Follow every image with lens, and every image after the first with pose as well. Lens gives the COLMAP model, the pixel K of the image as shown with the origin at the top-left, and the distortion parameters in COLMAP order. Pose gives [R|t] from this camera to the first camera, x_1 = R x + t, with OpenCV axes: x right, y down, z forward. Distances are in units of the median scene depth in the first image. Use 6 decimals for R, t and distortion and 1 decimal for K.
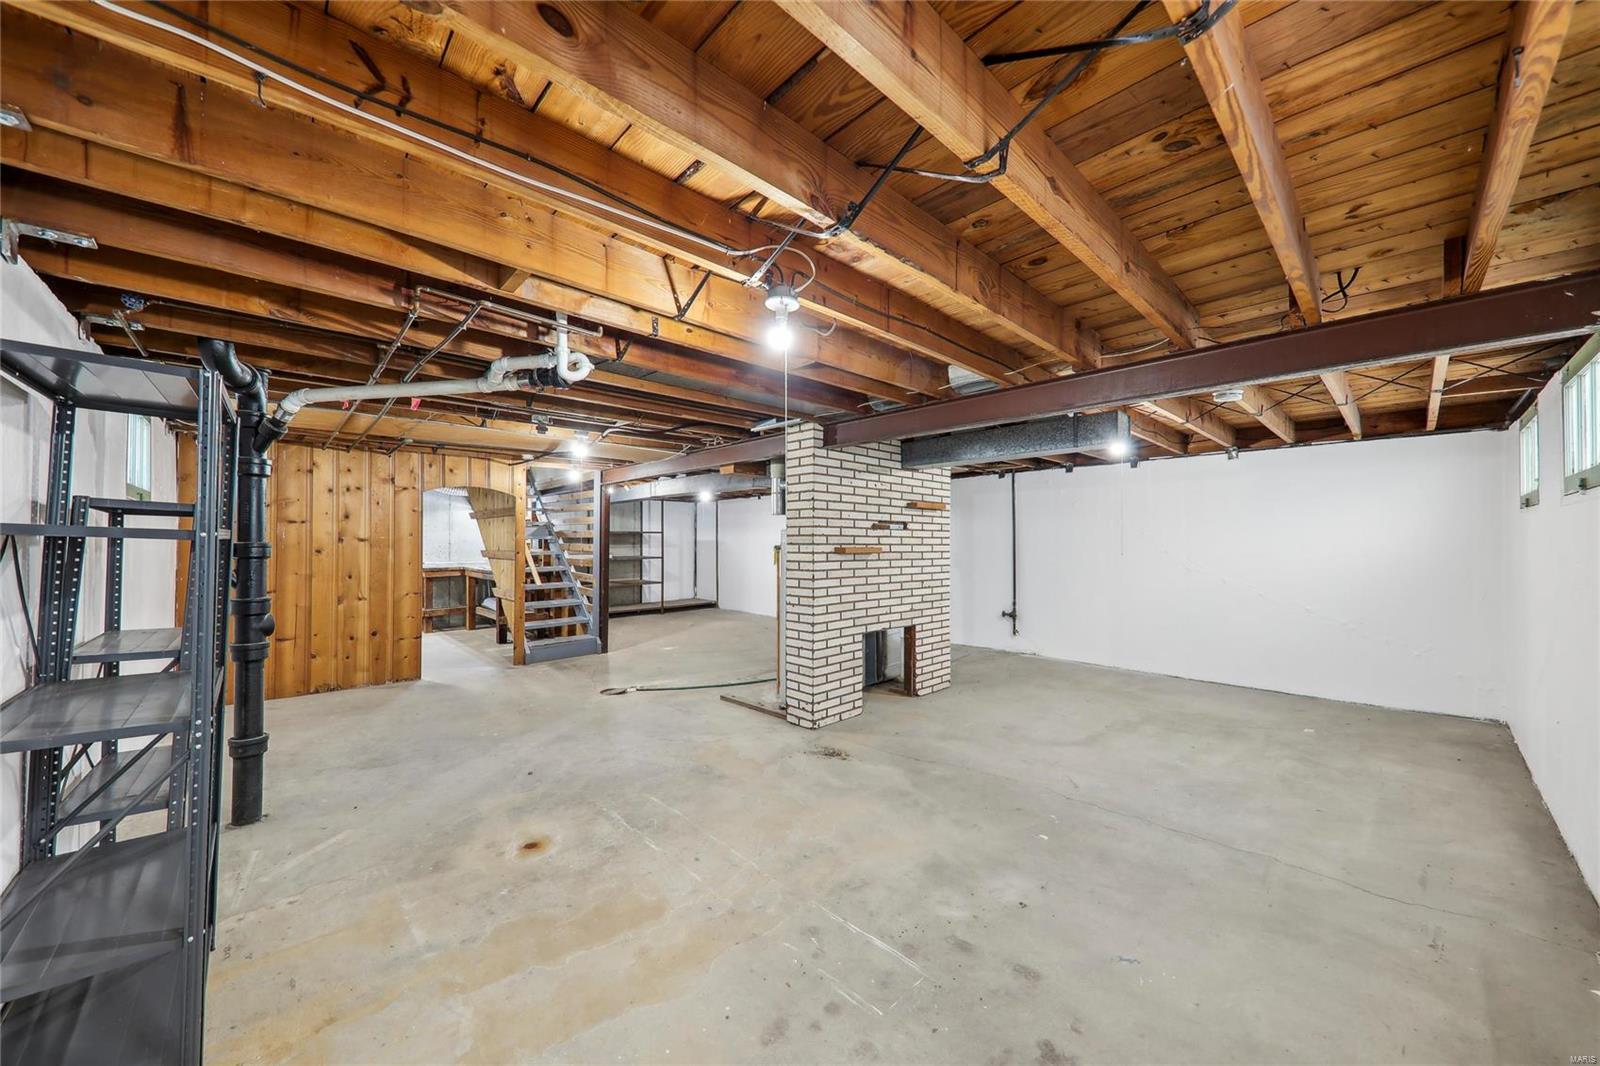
lens RADIAL K [[570.3, 0, 804.2], [0, 570.3, 537.7], [0, 0, 1]] dist [0.008635, -0.000490]
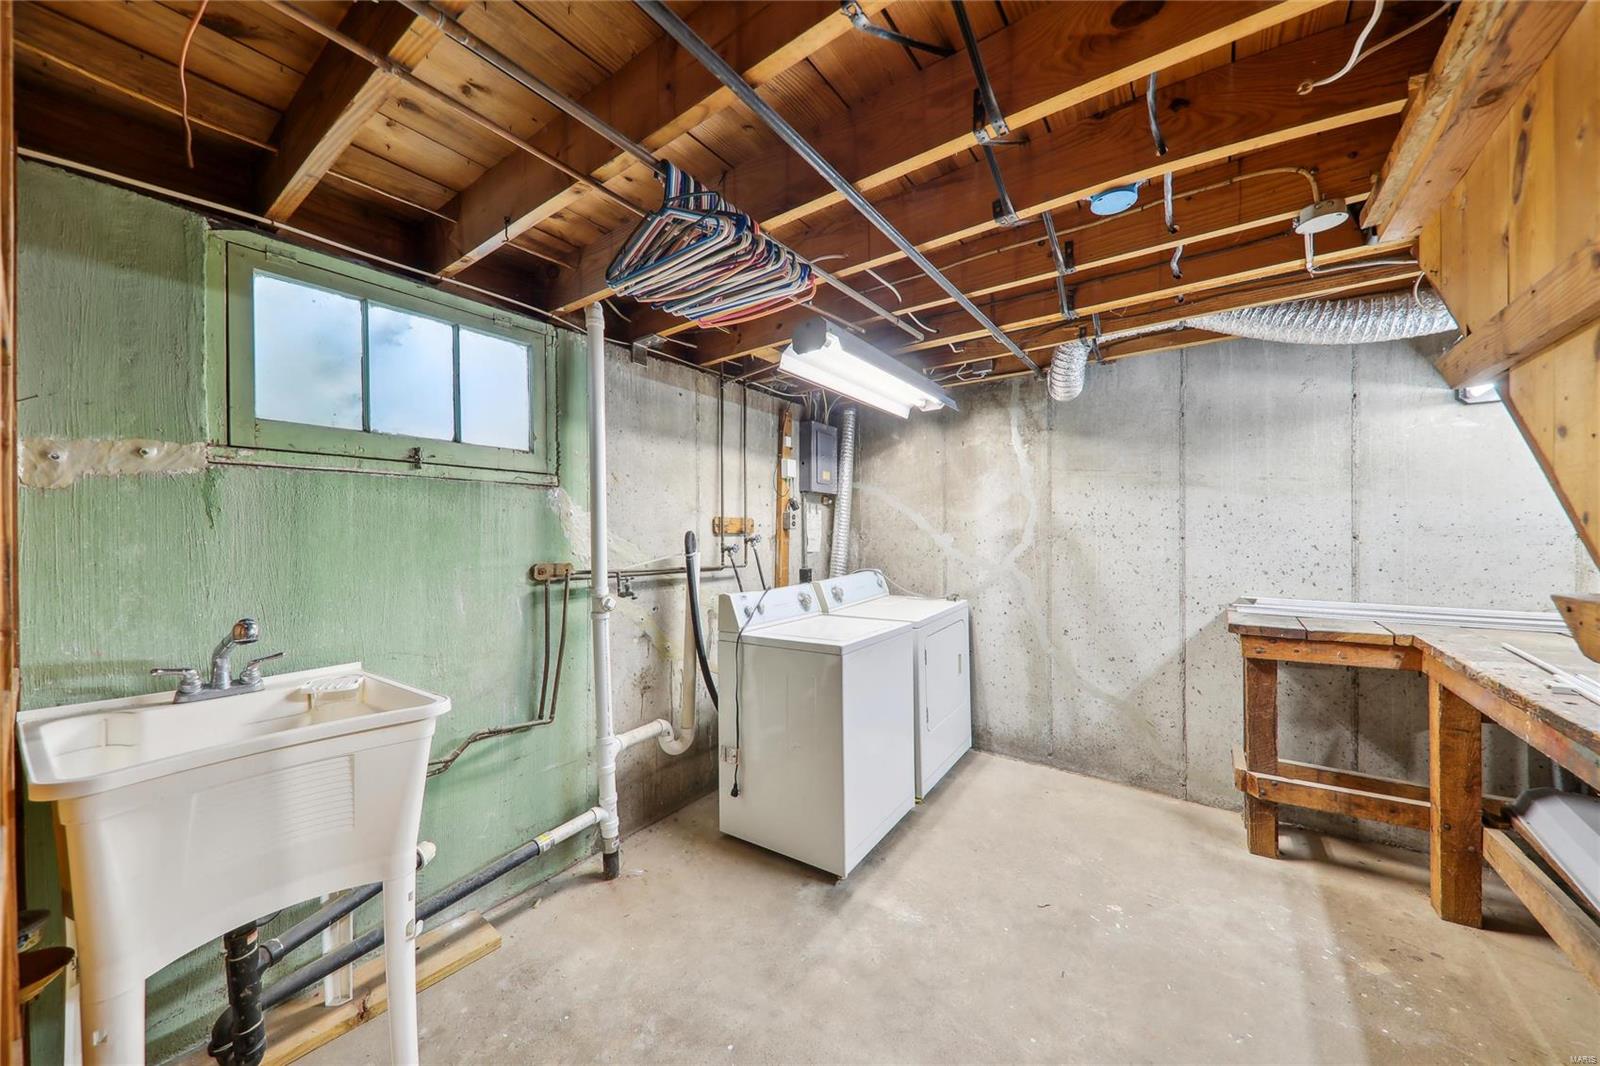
lens RADIAL K [[570.3, 0, 804.8], [0, 570.3, 534.2], [0, 0, 1]] dist [0.008635, -0.000490]
pose [[0.186470, -0.000137, -0.982461, -0.410242], [0.012507, 0.999919, 0.002234, 0.005359], [0.982381, -0.012704, 0.186457, 0.710829]]
